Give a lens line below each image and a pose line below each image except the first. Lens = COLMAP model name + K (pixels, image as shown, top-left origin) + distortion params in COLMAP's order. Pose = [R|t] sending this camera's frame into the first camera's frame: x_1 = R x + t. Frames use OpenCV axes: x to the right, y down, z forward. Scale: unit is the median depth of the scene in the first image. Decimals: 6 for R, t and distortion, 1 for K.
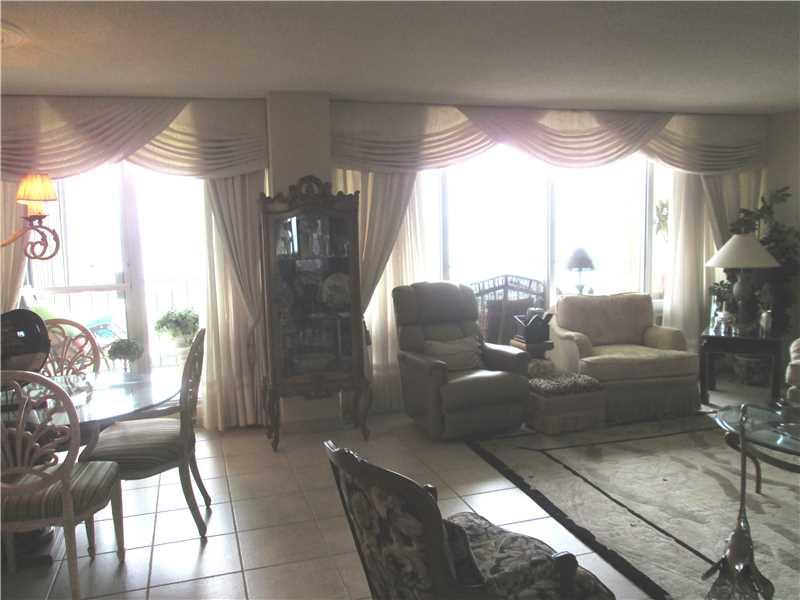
lens RADIAL K [[678.7, 0, 405.3], [0, 678.7, 295.3], [0, 0, 1]] dist [-0.014308, 0.013343]
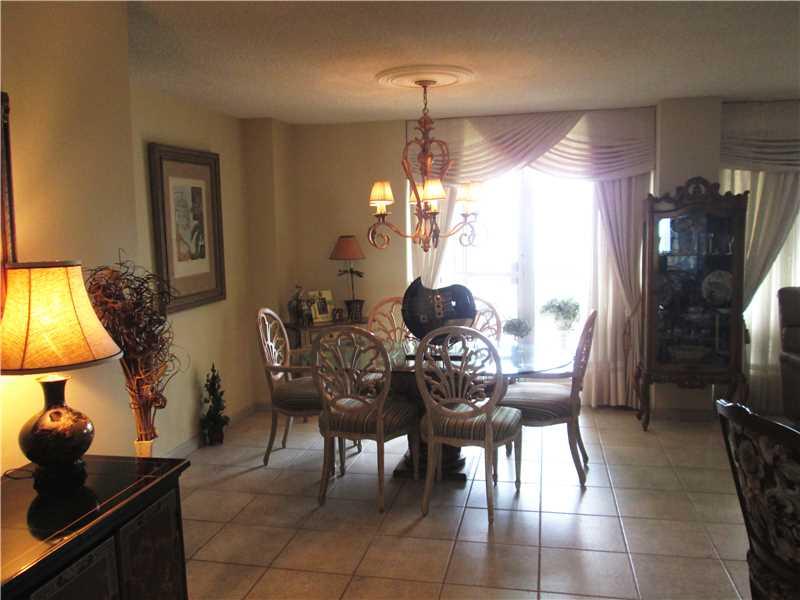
lens RADIAL K [[678.7, 0, 391.3], [0, 678.7, 297.4], [0, 0, 1]] dist [-0.014308, 0.013343]
pose [[0.861668, 0.066267, -0.503127, -0.009167], [-0.063842, 0.997716, 0.022073, 0.016998], [0.503440, 0.013101, 0.863931, -0.141767]]
